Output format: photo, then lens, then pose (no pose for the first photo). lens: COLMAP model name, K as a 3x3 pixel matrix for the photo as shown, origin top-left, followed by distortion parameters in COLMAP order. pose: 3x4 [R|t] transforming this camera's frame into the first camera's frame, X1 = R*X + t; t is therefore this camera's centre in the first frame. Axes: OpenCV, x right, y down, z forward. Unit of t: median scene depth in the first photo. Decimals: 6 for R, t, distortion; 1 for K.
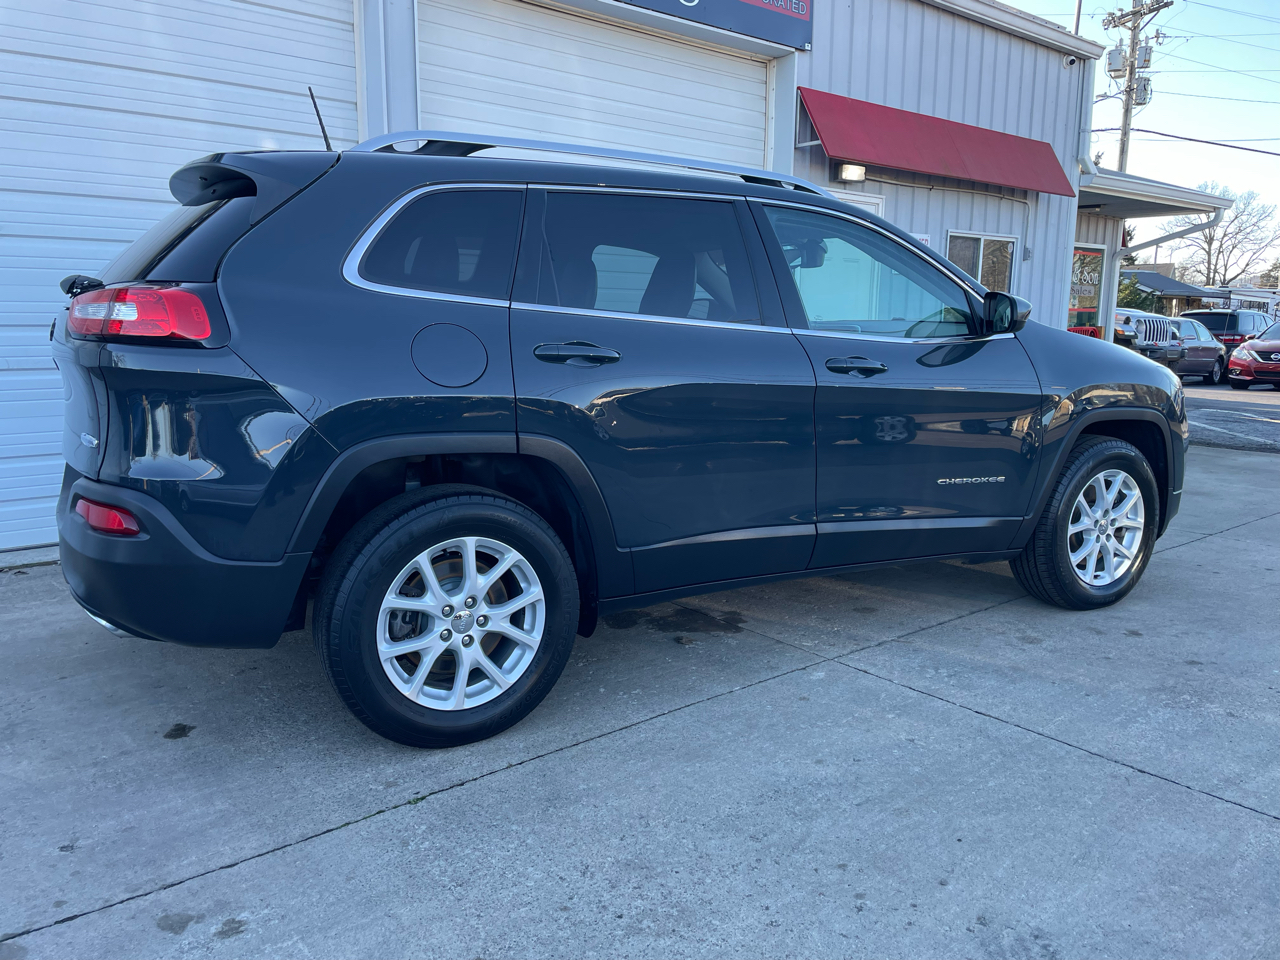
lens RADIAL K [[964.6, 0, 622.3], [0, 964.6, 466.8], [0, 0, 1]] dist [0.092419, -0.116768]
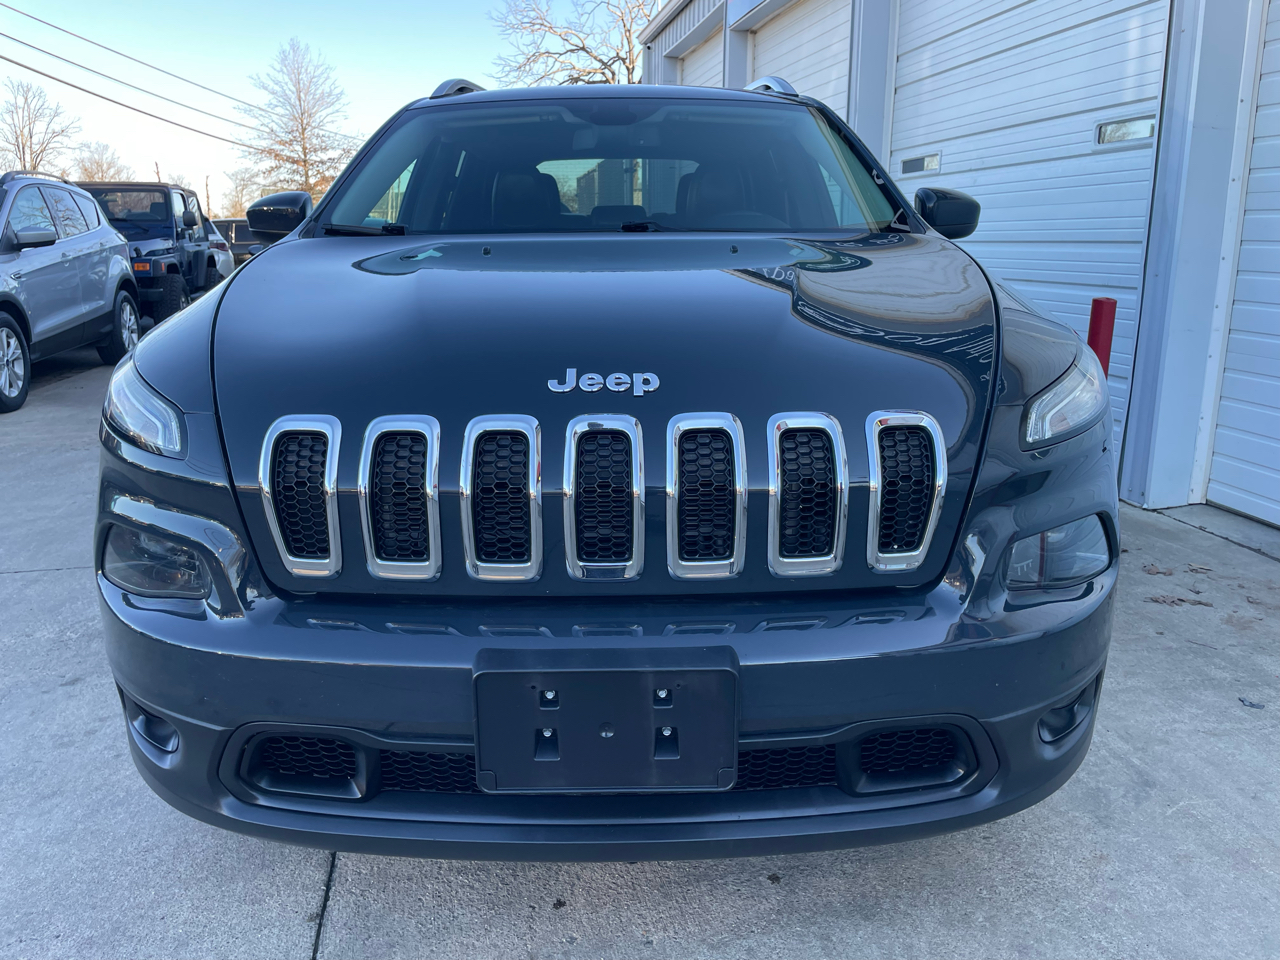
lens RADIAL K [[964.6, 0, 633.0], [0, 964.6, 475.1], [0, 0, 1]] dist [0.092419, -0.116768]
pose [[-0.487144, 0.201889, -0.849665, 1.054226], [-0.133398, 0.944294, 0.300855, -0.257658], [0.863073, 0.259903, -0.433076, 1.781098]]
